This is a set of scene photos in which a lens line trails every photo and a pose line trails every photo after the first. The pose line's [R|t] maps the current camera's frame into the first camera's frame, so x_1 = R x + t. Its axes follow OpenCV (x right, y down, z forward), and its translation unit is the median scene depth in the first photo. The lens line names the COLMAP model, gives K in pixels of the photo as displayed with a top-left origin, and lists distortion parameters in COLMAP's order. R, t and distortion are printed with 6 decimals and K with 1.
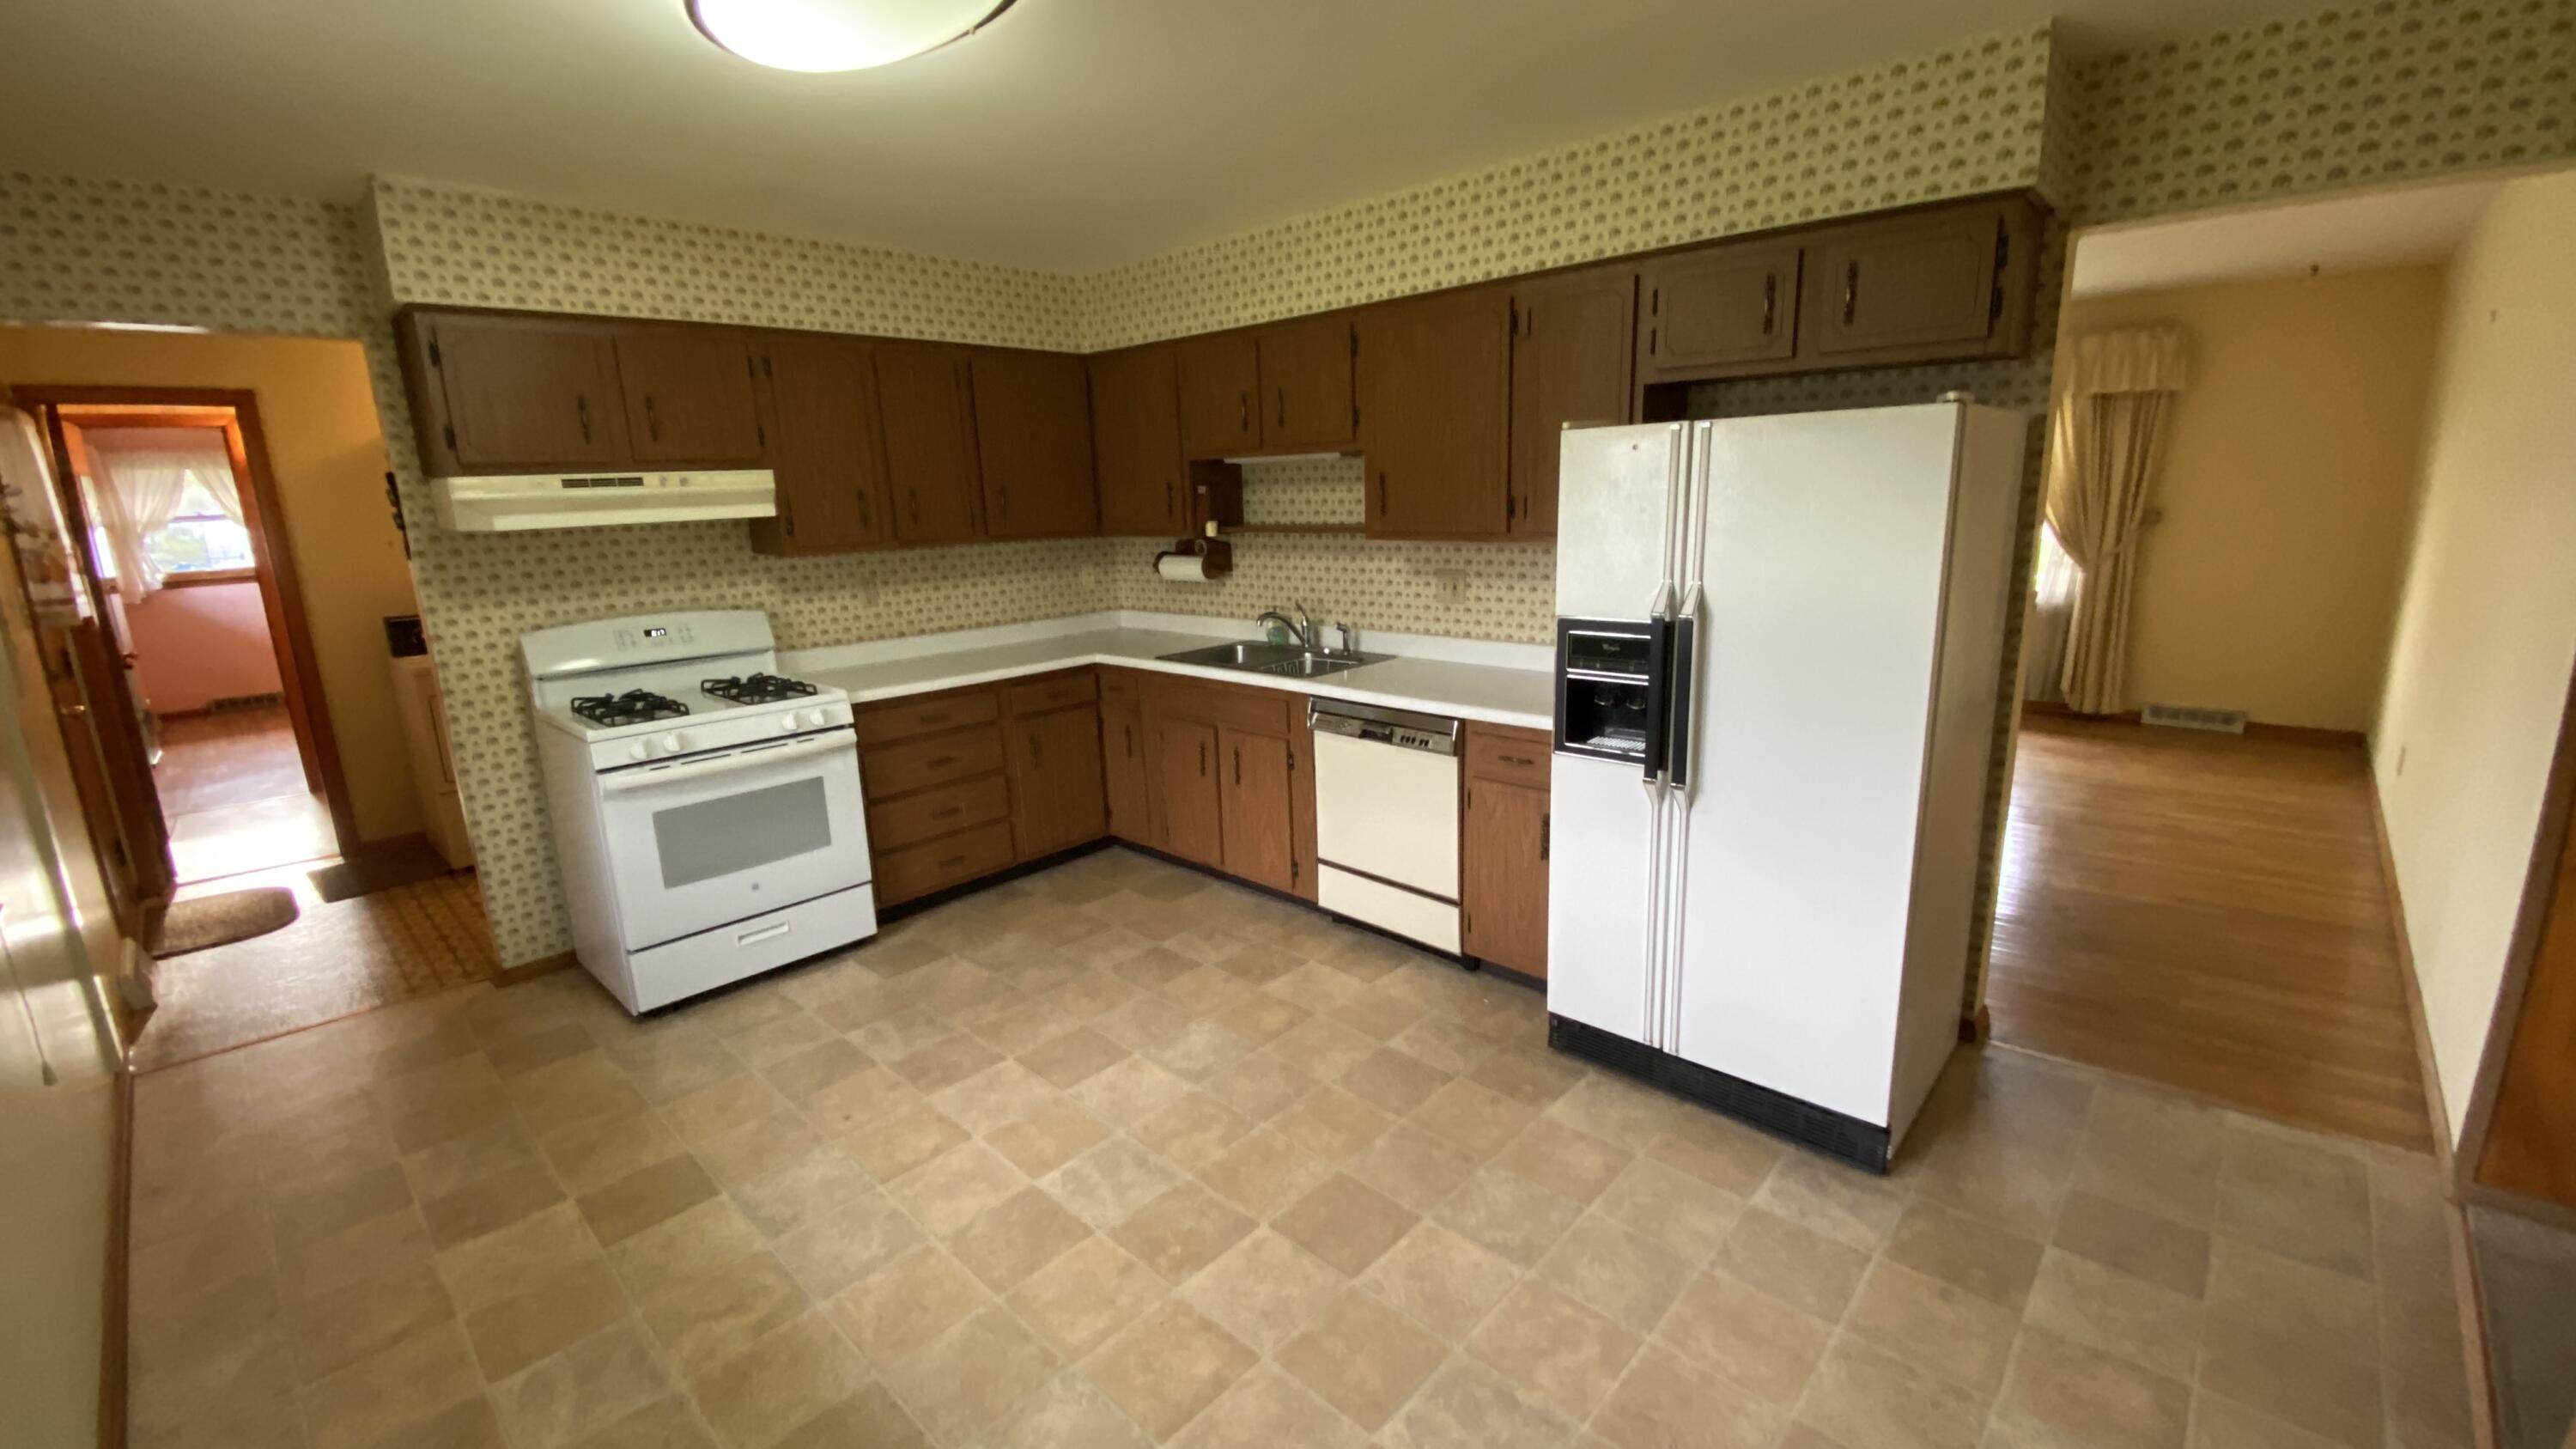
lens RADIAL K [[1032.3, 0, 1284.7], [0, 1032.3, 726.7], [0, 0, 1]] dist [0.008198, -0.015695]
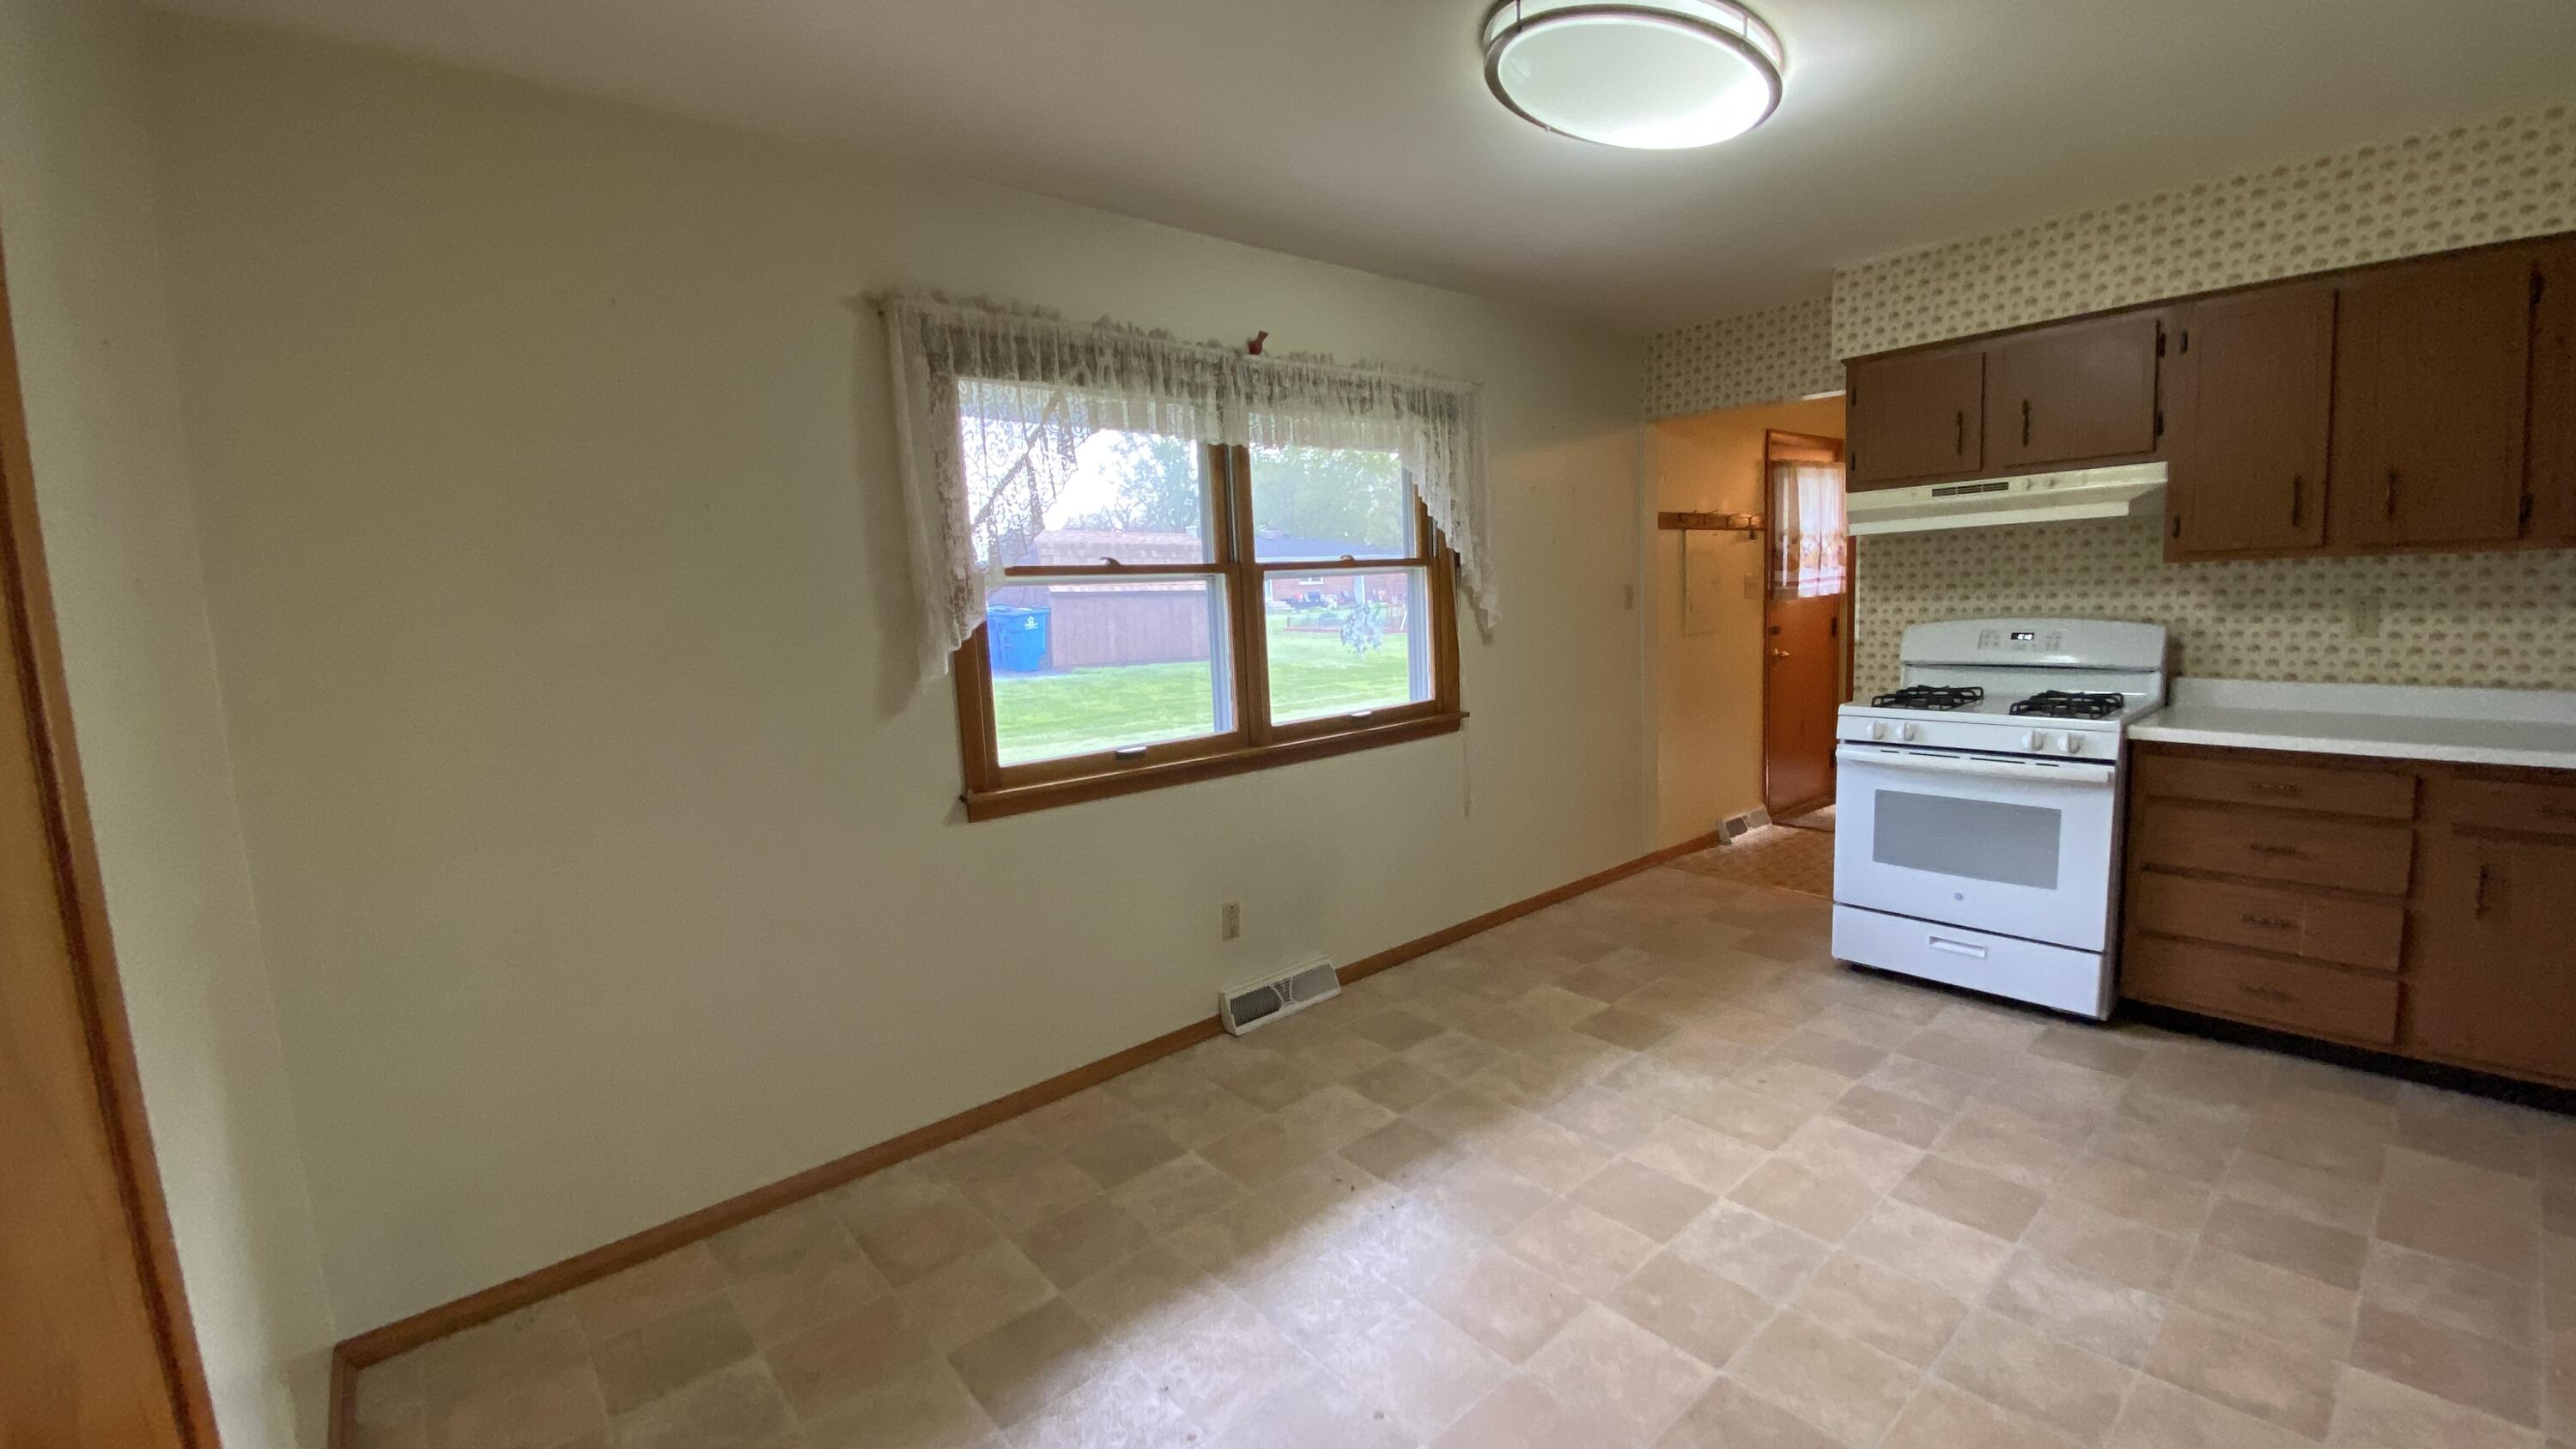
lens RADIAL K [[1032.3, 0, 1273.8], [0, 1032.3, 716.9], [0, 0, 1]] dist [0.008198, -0.015695]
pose [[-0.114703, 0.161049, -0.980258, 0.493293], [-0.174772, 0.968108, 0.179503, -0.071877], [0.977905, 0.191911, -0.082898, 0.414170]]
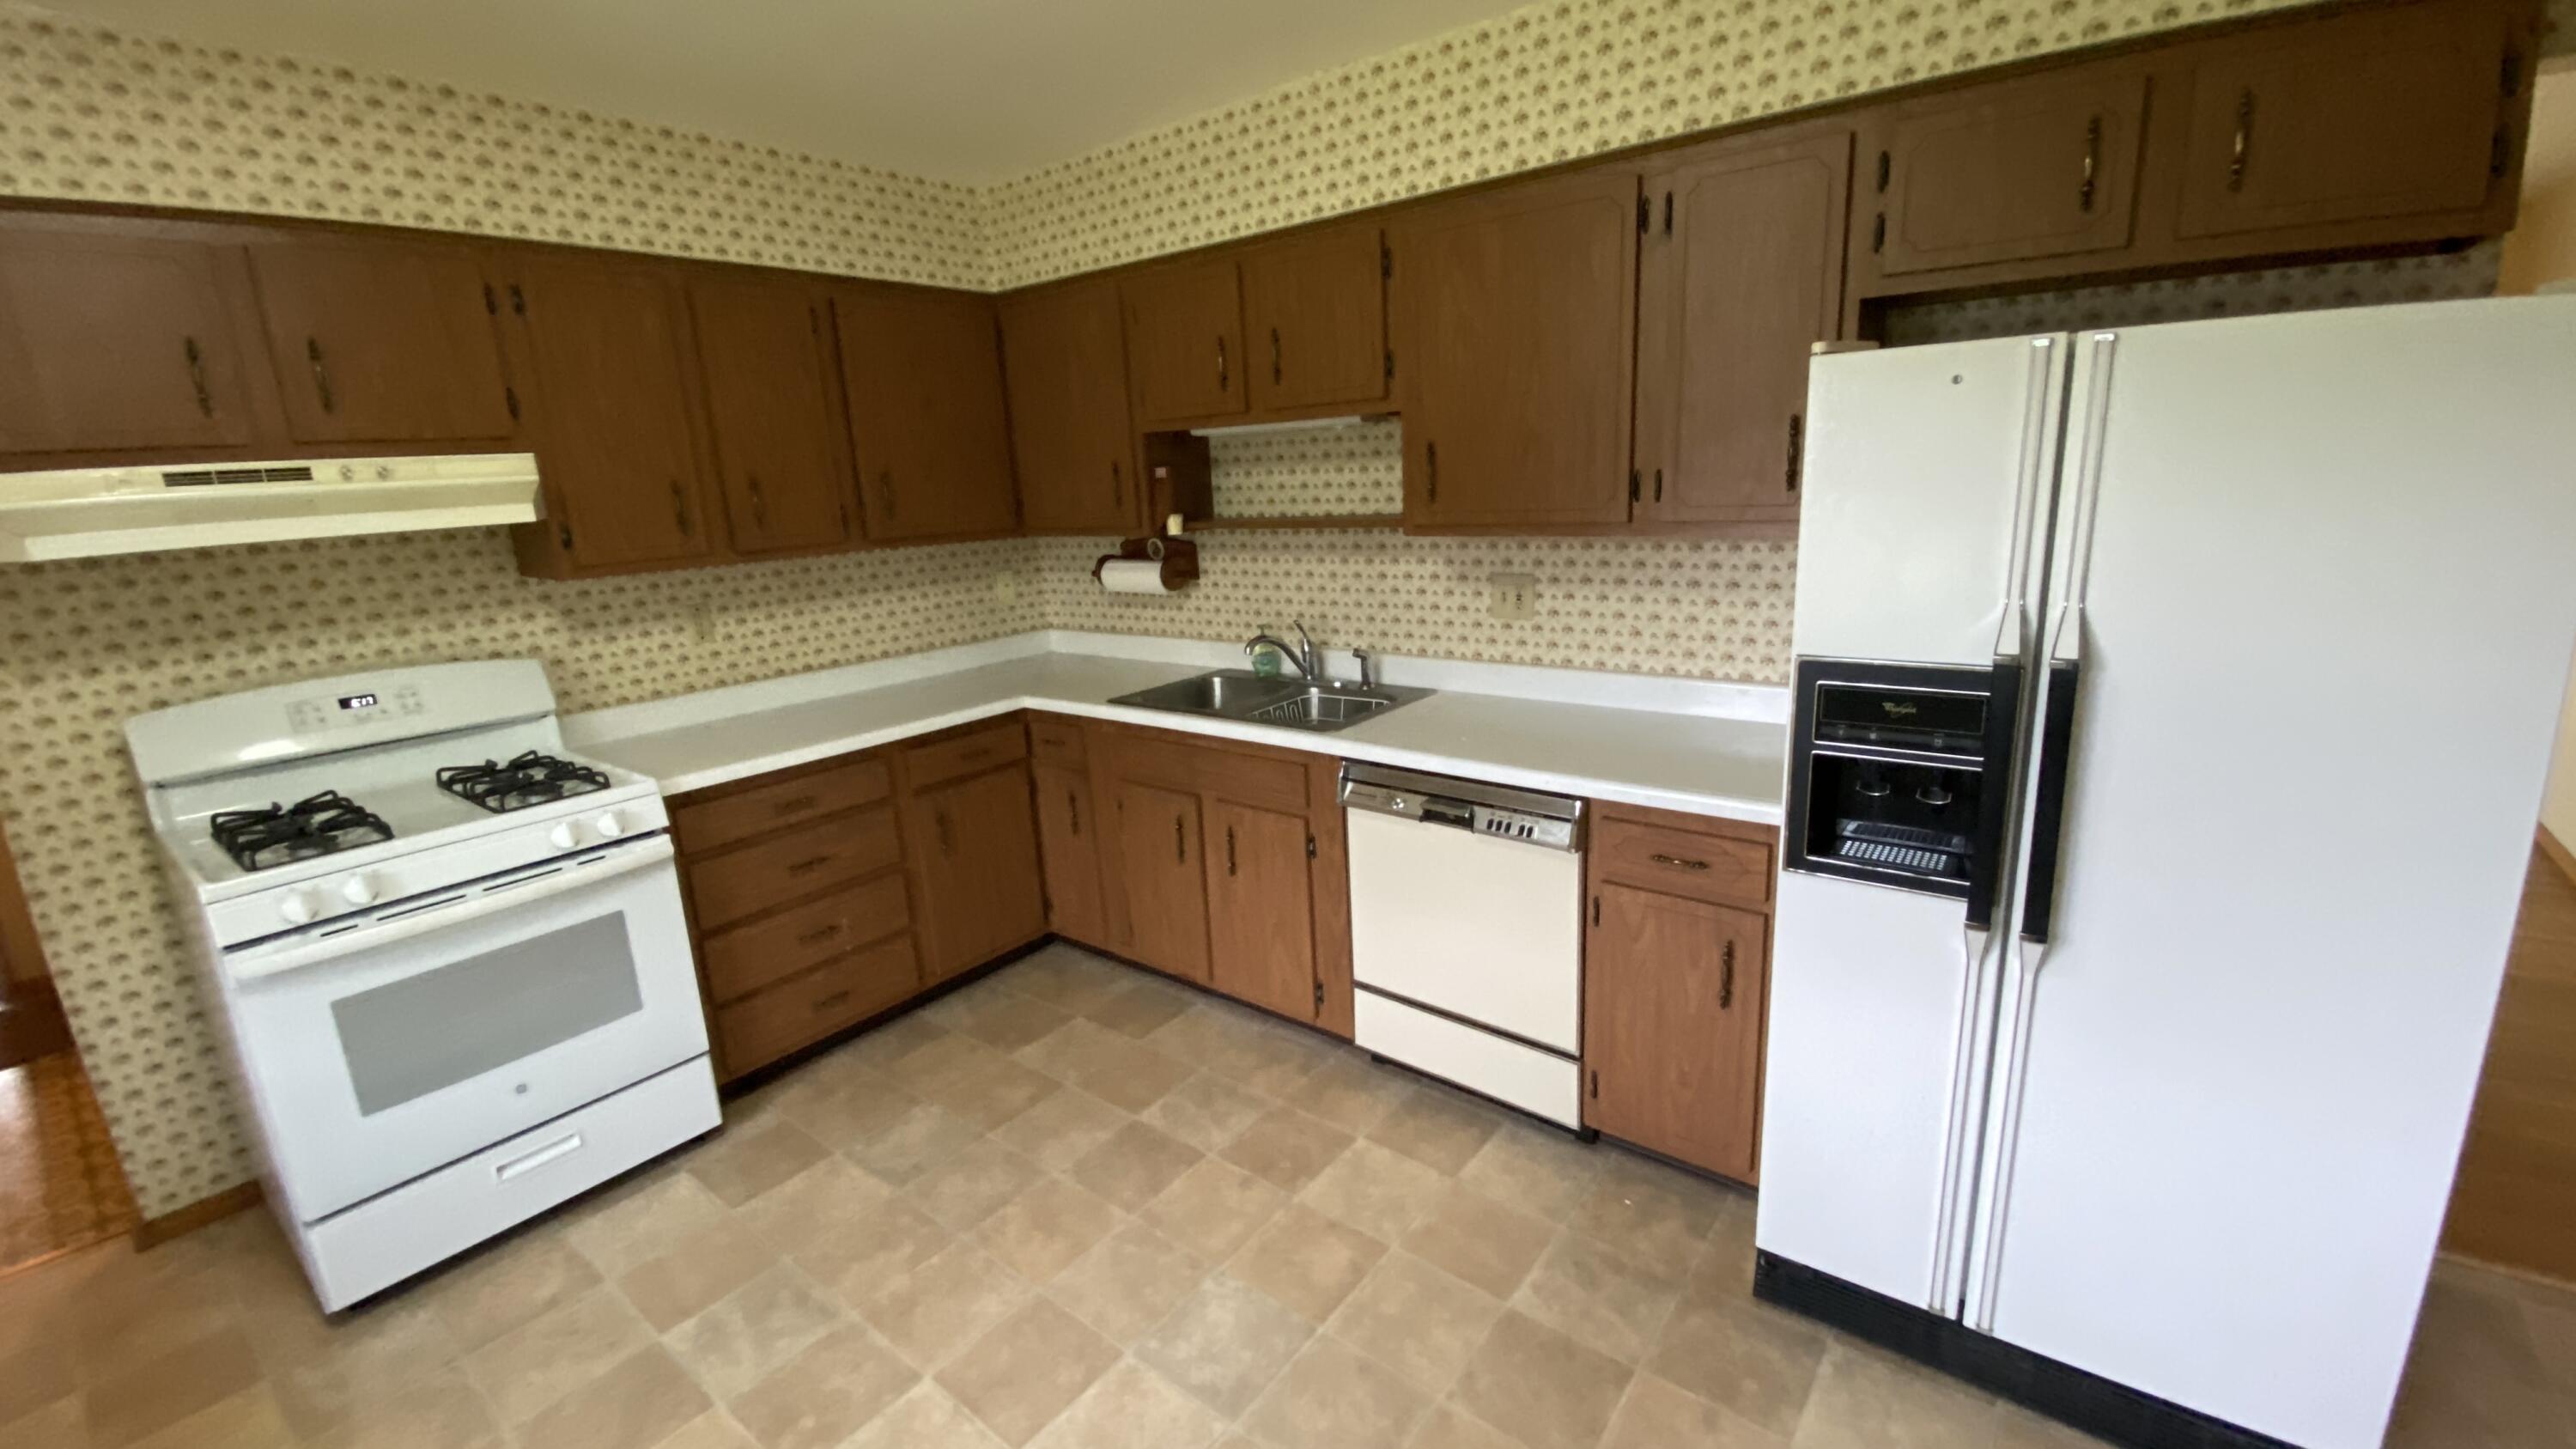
lens RADIAL K [[1032.3, 0, 1278.4], [0, 1032.3, 718.7], [0, 0, 1]] dist [0.008198, -0.015695]
pose [[0.996060, -0.037033, 0.080575, -0.077036], [0.036751, 0.999312, 0.004981, -0.065242], [-0.080704, -0.002000, 0.996736, 0.310761]]
